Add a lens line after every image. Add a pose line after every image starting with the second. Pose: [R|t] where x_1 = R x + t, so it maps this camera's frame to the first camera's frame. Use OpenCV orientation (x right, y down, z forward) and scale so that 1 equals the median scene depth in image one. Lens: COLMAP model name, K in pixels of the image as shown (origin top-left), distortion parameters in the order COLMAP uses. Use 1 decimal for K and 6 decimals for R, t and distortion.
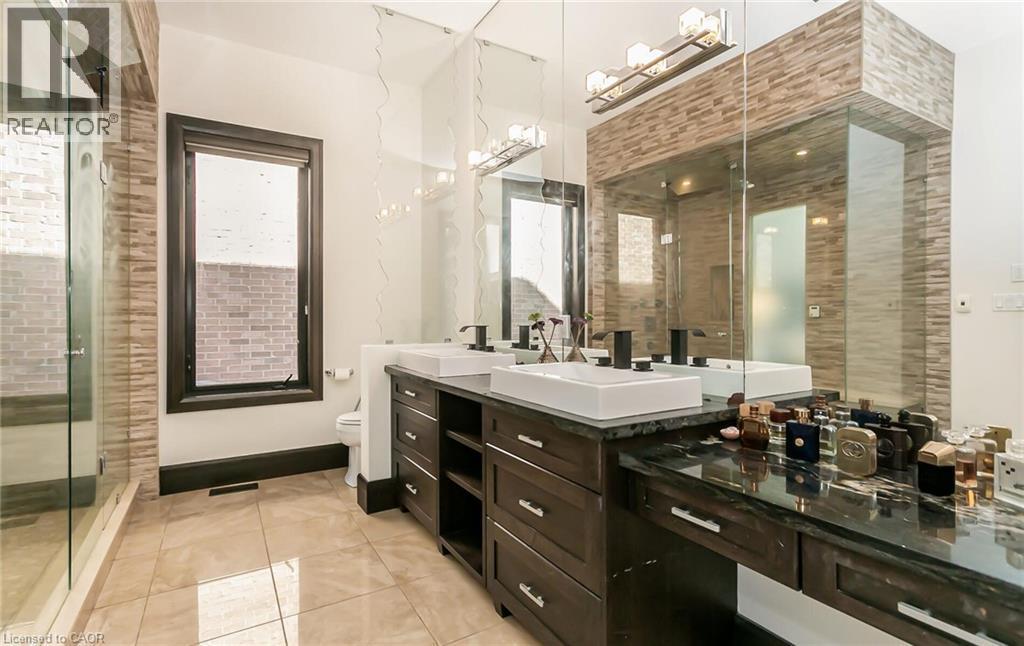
lens RADIAL K [[496.6, 0, 514.4], [0, 496.6, 320.3], [0, 0, 1]] dist [0.011643, 0.001310]
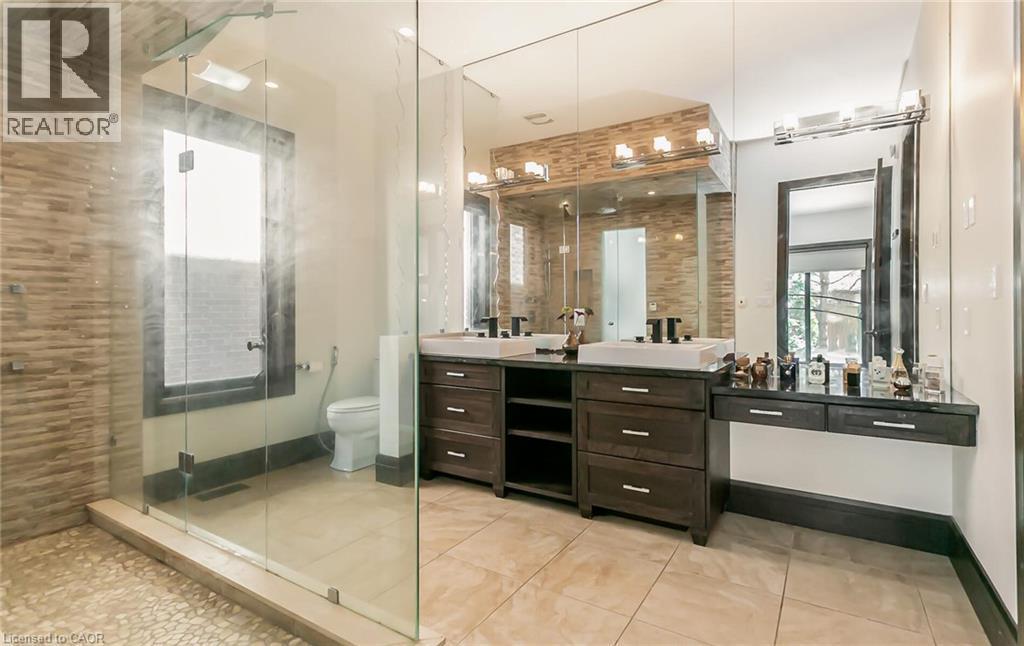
lens RADIAL K [[496.6, 0, 528.6], [0, 496.6, 312.4], [0, 0, 1]] dist [0.011643, 0.001310]
pose [[0.890883, -0.001815, 0.454229, -0.414205], [0.003784, 0.999987, -0.003426, 0.001883], [-0.454216, 0.004771, 0.890879, -0.099414]]
